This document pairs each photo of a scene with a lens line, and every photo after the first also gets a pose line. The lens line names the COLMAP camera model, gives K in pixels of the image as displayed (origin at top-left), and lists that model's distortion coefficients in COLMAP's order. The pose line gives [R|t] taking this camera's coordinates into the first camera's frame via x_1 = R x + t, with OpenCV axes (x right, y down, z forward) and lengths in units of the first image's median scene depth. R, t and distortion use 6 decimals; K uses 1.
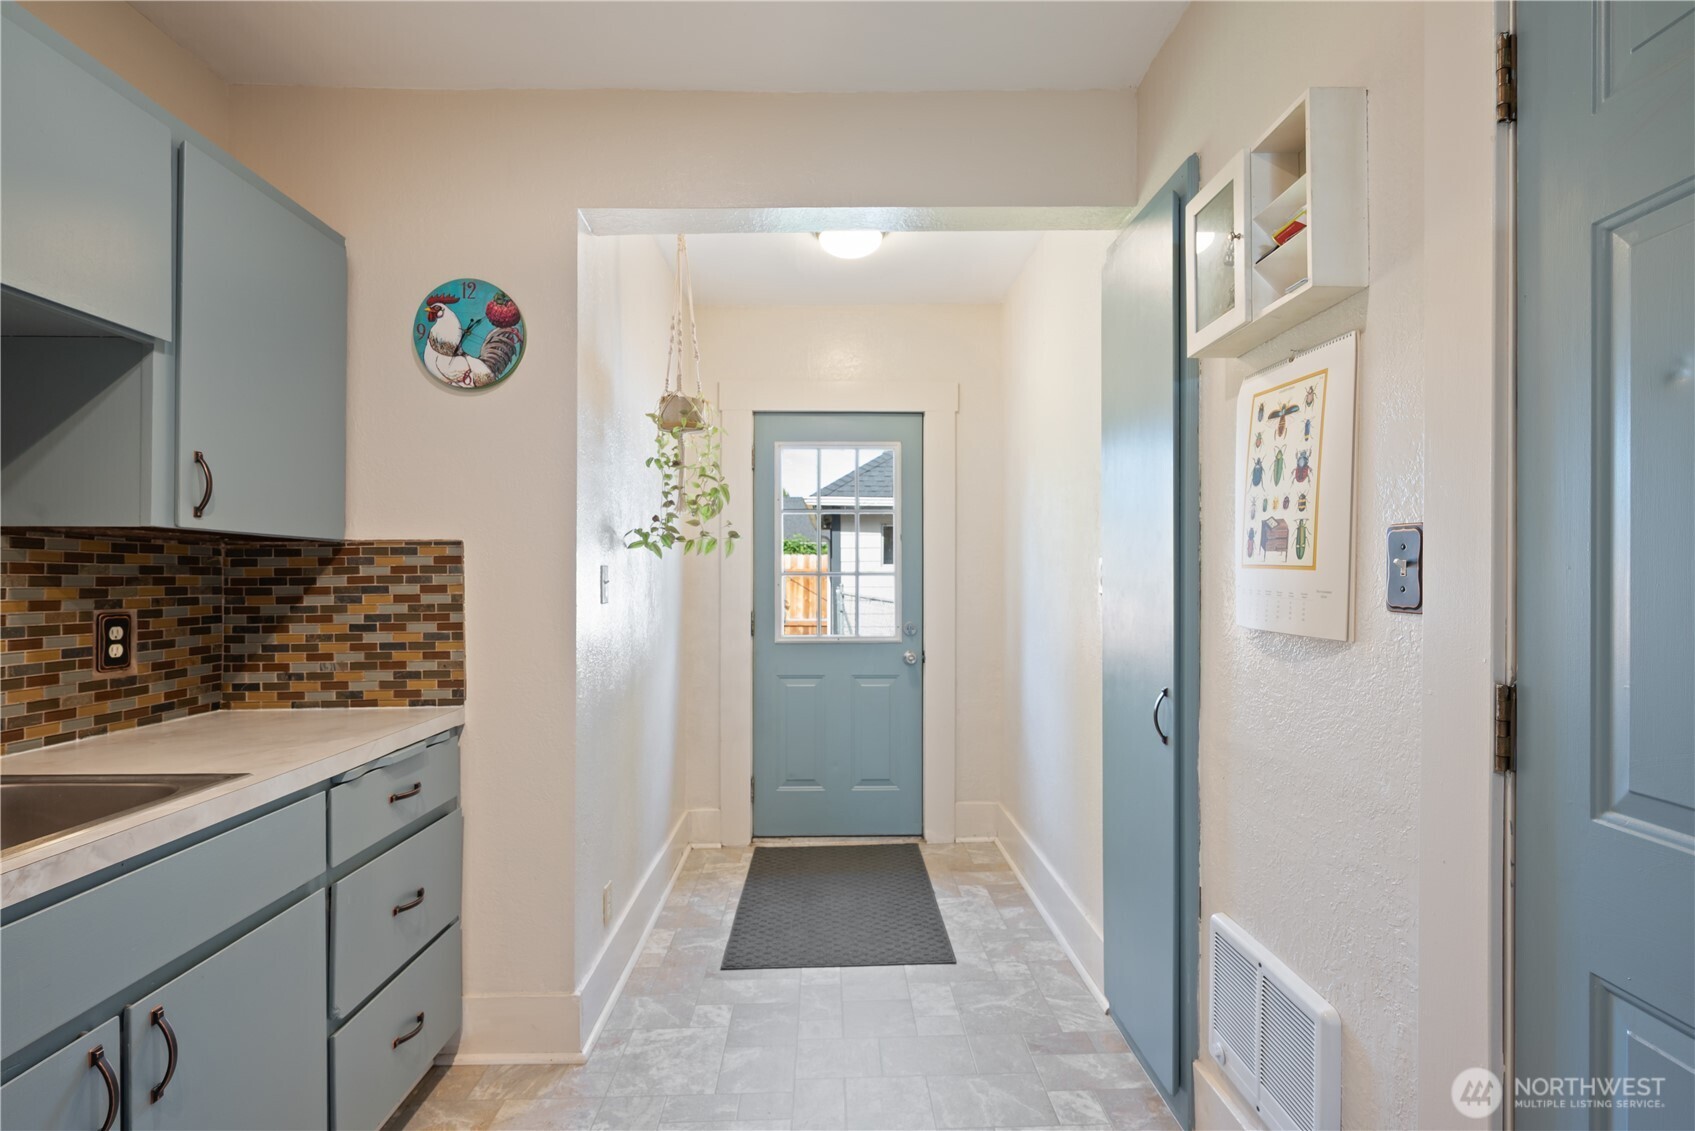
lens RADIAL K [[829.1, 0, 845.1], [0, 829.1, 575.9], [0, 0, 1]] dist [0.001653, 0.000965]
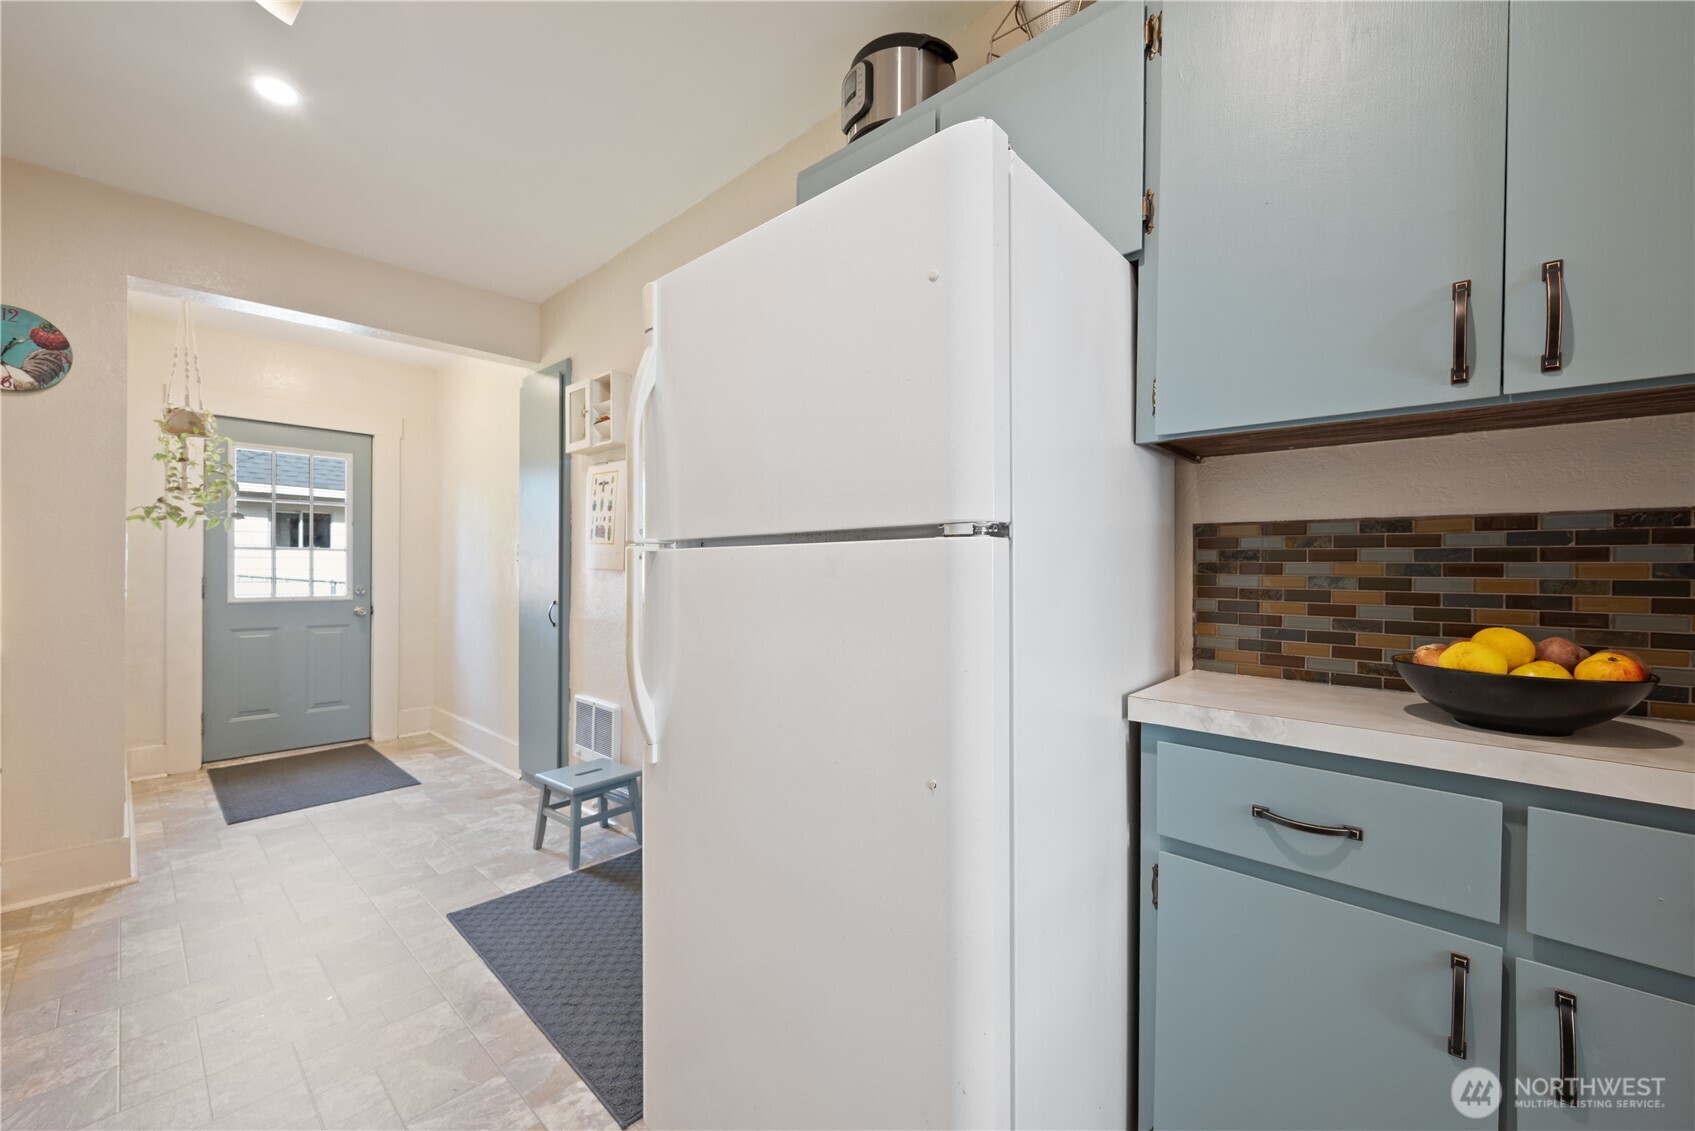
lens RADIAL K [[661.7, 0, 849.7], [0, 661.7, 571.5], [0, 0, 1]] dist [0.001019, -0.000598]
pose [[0.691678, 0.002902, 0.722200, -0.305488], [-0.007728, 0.999964, 0.003384, 0.045046], [-0.722165, -0.007922, 0.691676, -0.698142]]
